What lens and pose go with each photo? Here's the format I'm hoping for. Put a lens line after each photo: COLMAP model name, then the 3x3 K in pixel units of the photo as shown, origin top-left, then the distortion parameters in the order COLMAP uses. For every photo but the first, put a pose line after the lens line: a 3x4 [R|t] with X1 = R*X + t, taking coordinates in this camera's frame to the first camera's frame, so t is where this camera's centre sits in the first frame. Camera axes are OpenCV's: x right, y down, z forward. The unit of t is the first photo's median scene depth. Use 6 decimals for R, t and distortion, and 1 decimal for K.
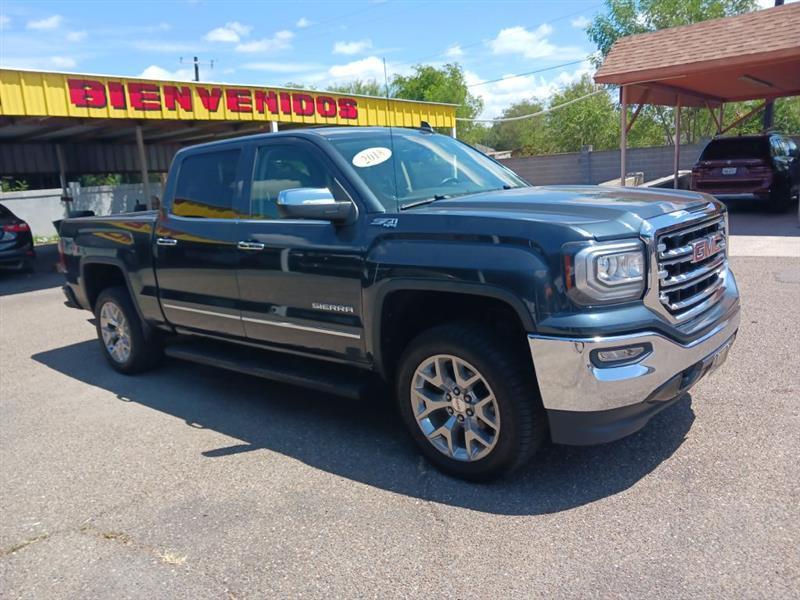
lens RADIAL K [[642.0, 0, 400.0], [0, 642.0, 300.0], [0, 0, 1]] dist [0.017130, -0.000393]
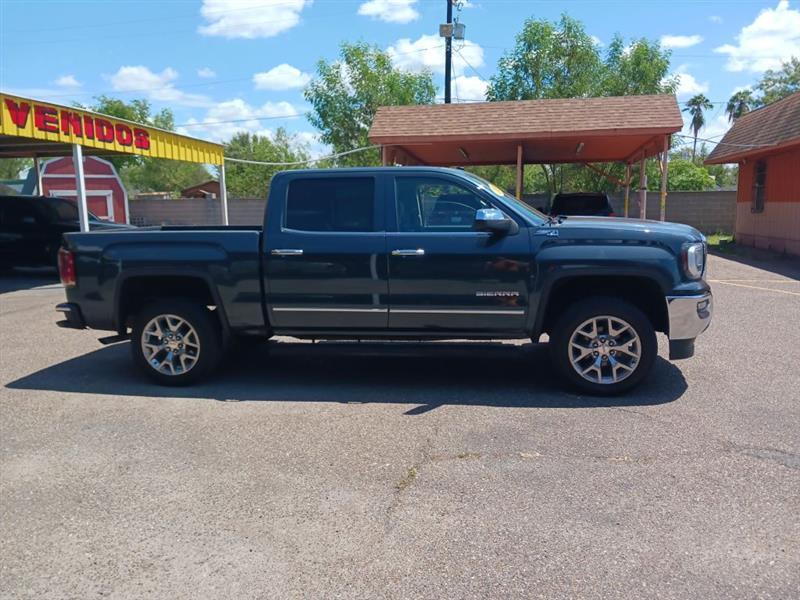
lens RADIAL K [[642.0, 0, 400.0], [0, 642.0, 300.0], [0, 0, 1]] dist [0.017130, -0.000393]
pose [[0.854048, -0.022727, 0.519697, -0.298481], [0.059273, 0.996790, -0.053816, 0.025883], [-0.516806, 0.076765, 0.852654, -0.023625]]
